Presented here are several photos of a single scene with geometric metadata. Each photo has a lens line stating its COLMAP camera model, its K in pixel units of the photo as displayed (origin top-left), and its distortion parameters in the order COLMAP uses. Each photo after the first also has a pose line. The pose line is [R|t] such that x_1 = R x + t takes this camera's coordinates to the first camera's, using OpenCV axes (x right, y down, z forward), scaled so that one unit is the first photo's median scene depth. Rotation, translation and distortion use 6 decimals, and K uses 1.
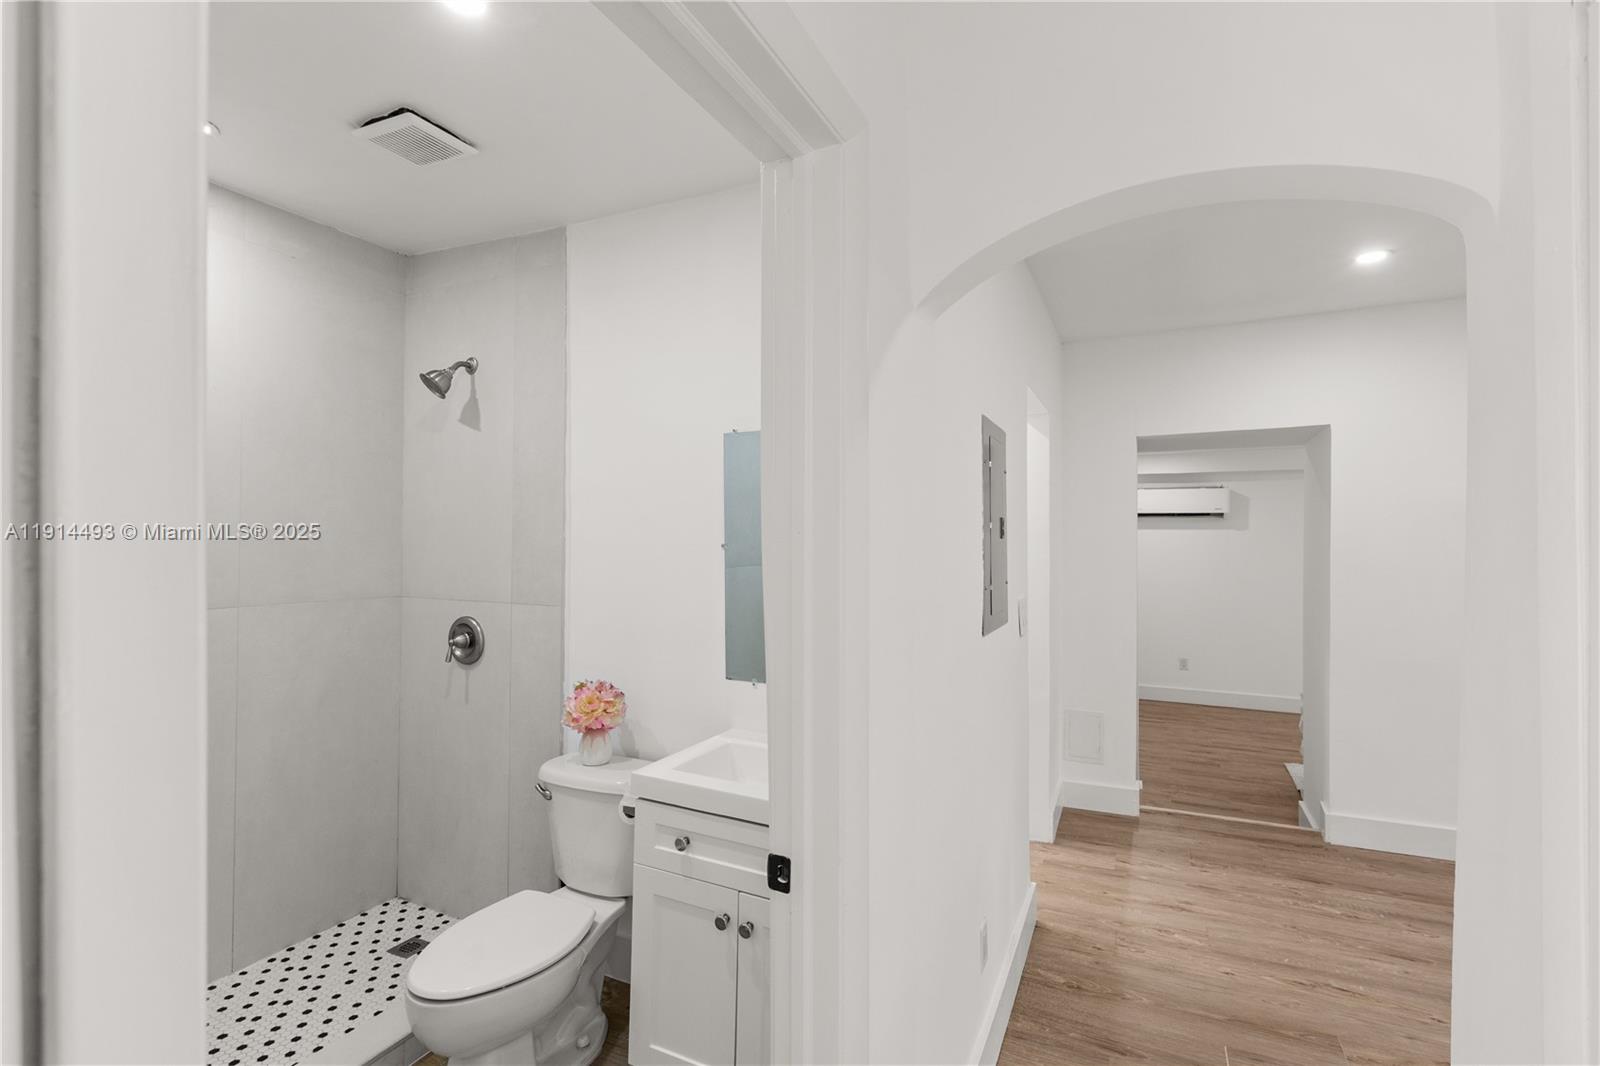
lens RADIAL K [[716.9, 0, 794.7], [0, 716.9, 535.8], [0, 0, 1]] dist [-0.000079, -0.000578]
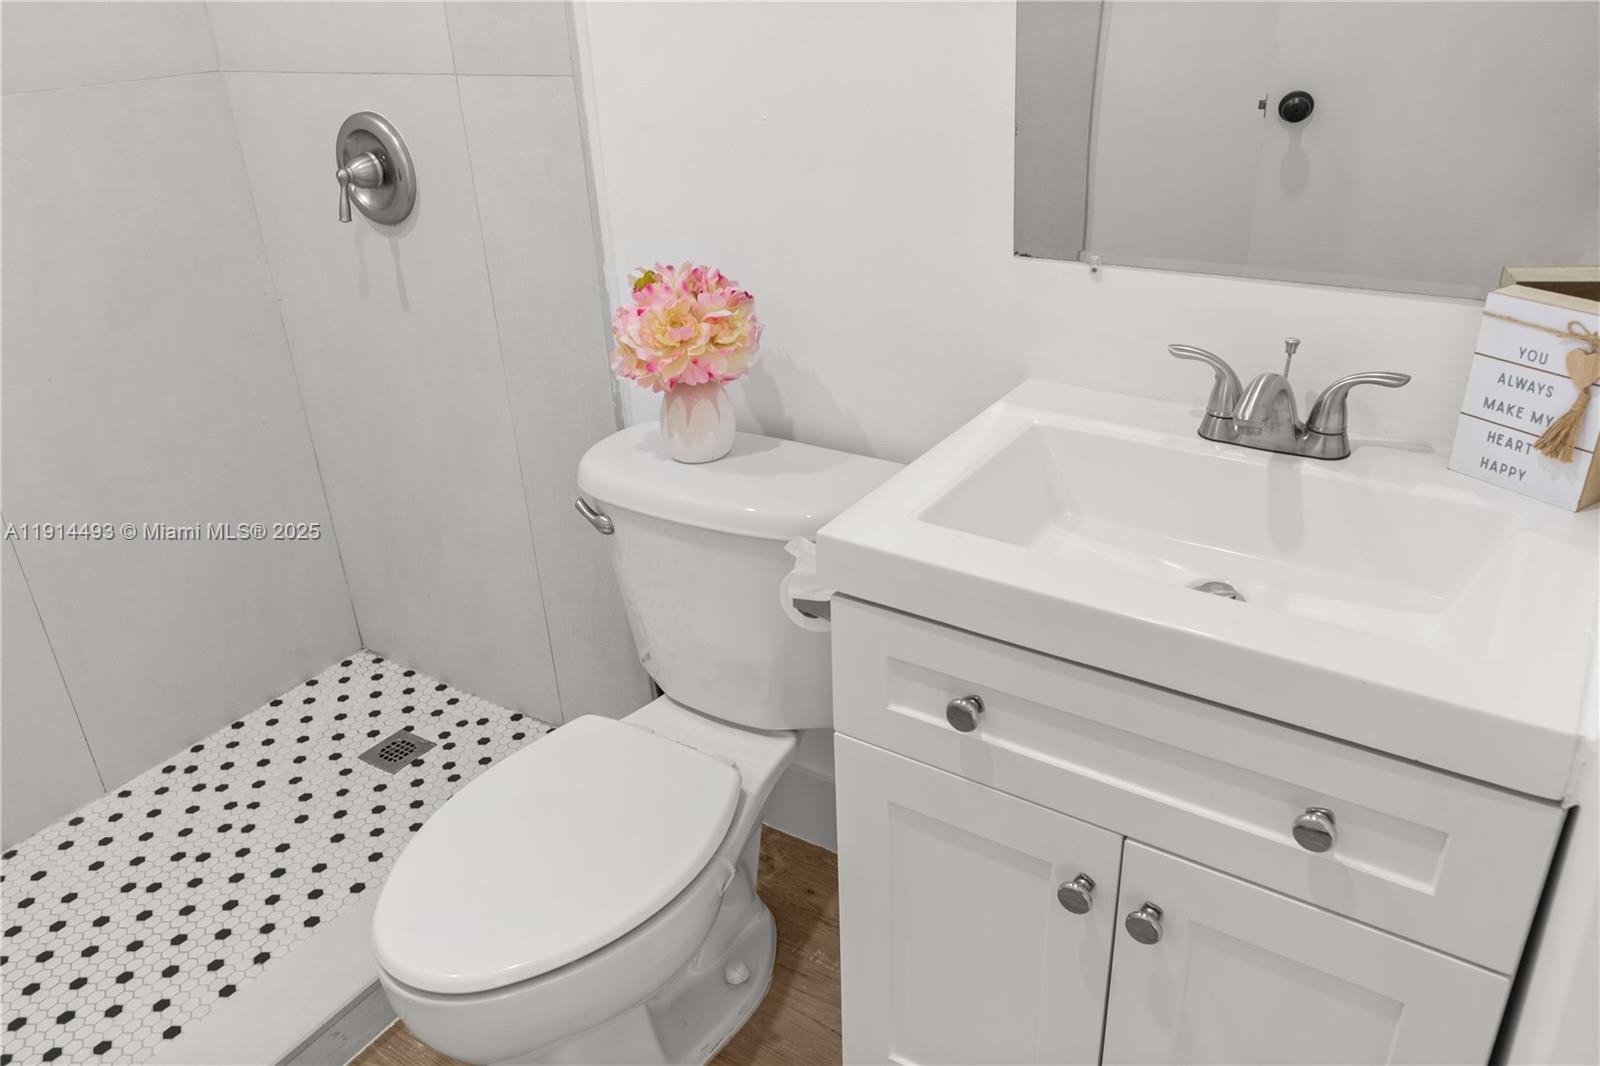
lens RADIAL K [[1185.5, 0, 800.0], [0, 1185.5, 533.0], [0, 0, 1]] dist [0.001589, 0.002696]
pose [[0.989764, 0.006309, -0.142572, -0.113114], [0.059325, 0.890424, 0.451248, 0.037631], [0.129797, -0.455087, 0.880936, 0.345863]]
